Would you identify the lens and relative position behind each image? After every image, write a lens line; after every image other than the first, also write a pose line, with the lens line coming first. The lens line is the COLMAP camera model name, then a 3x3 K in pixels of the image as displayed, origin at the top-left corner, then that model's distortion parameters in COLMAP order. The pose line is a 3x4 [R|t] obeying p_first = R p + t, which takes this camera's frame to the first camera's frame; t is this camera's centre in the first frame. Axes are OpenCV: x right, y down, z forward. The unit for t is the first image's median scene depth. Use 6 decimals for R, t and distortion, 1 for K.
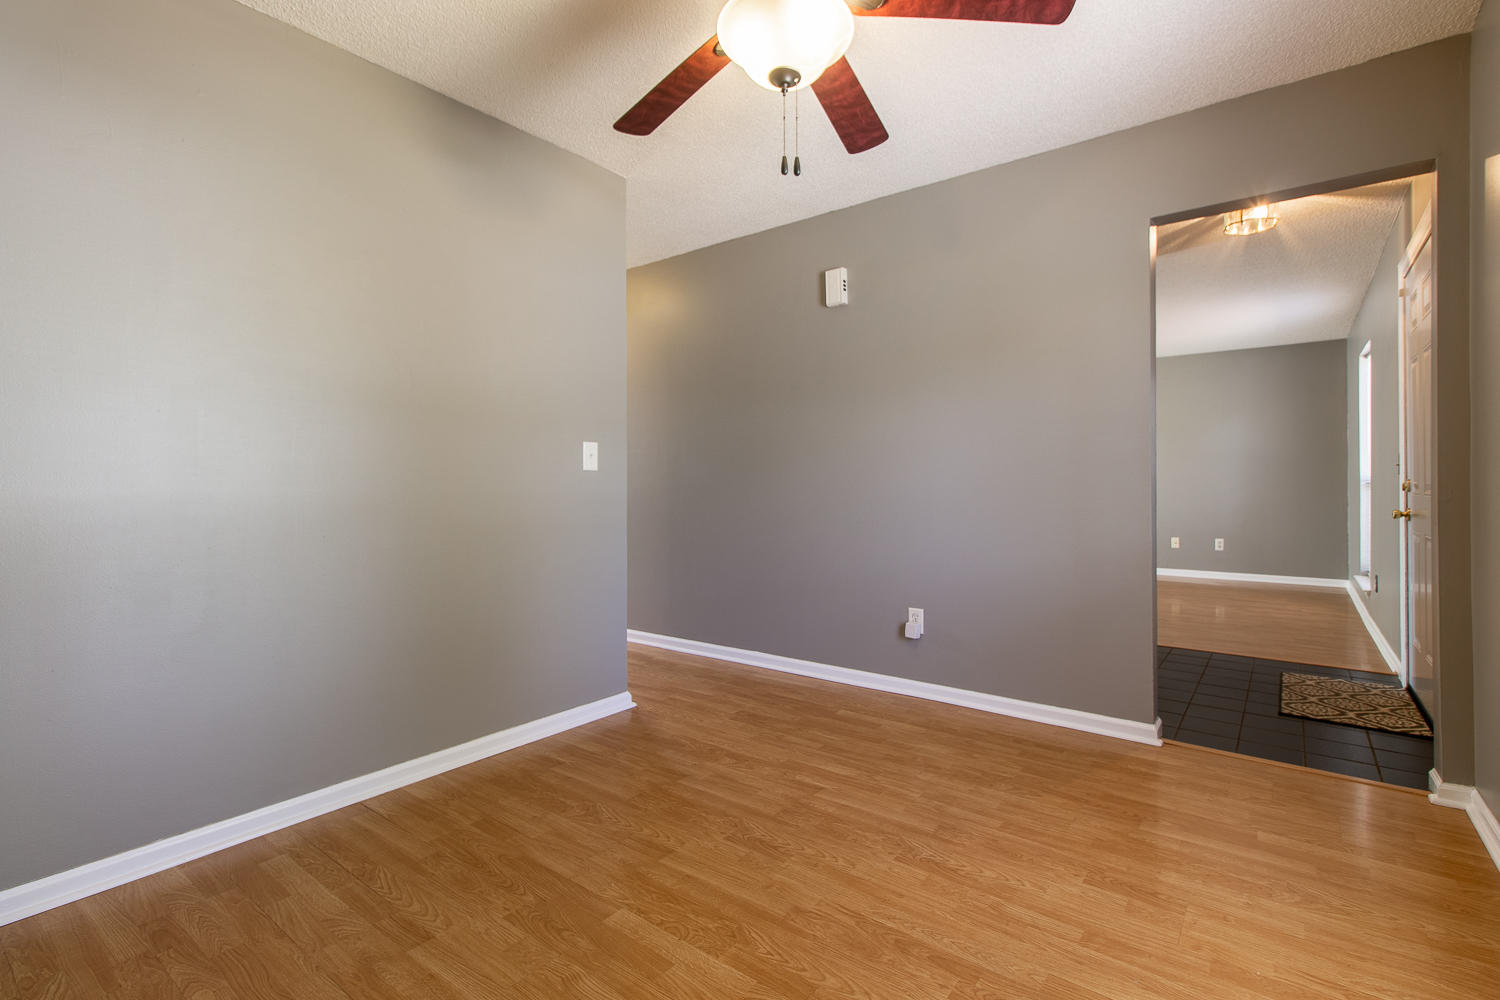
lens RADIAL K [[697.3, 0, 752.4], [0, 697.3, 487.7], [0, 0, 1]] dist [0.004382, 0.000450]
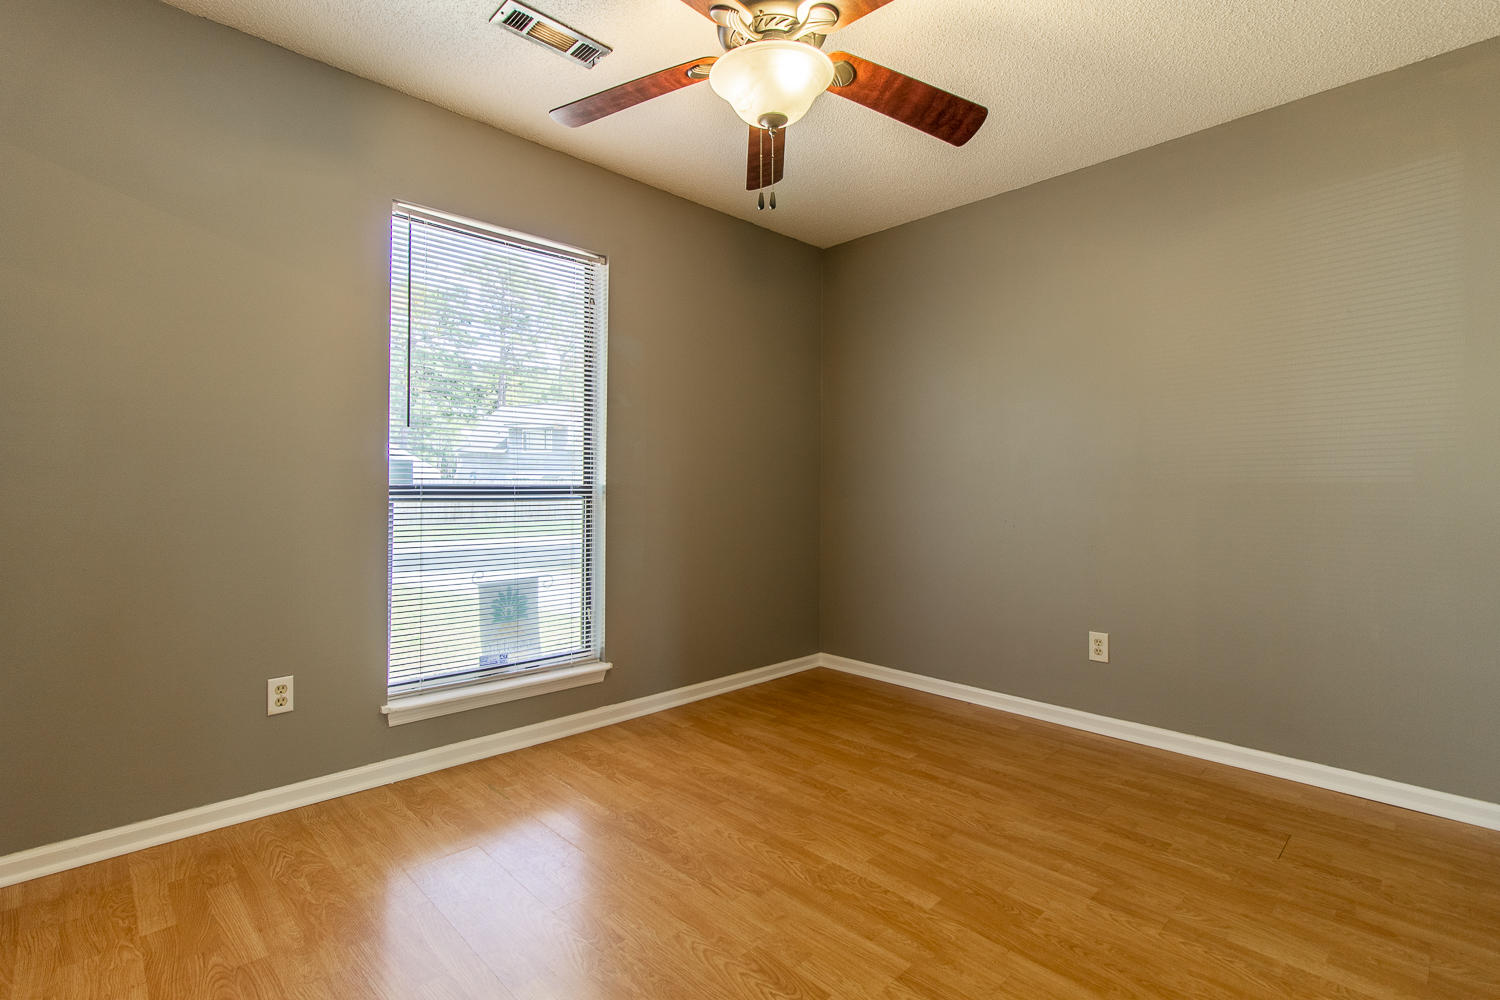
lens RADIAL K [[697.3, 0, 752.4], [0, 697.3, 487.7], [0, 0, 1]] dist [0.004382, 0.000450]
pose [[-0.990158, 0.000169, 0.139957, -0.074768], [0.000175, 1.000000, 0.000032, -0.010491], [-0.139957, 0.000056, -0.990158, 2.051094]]
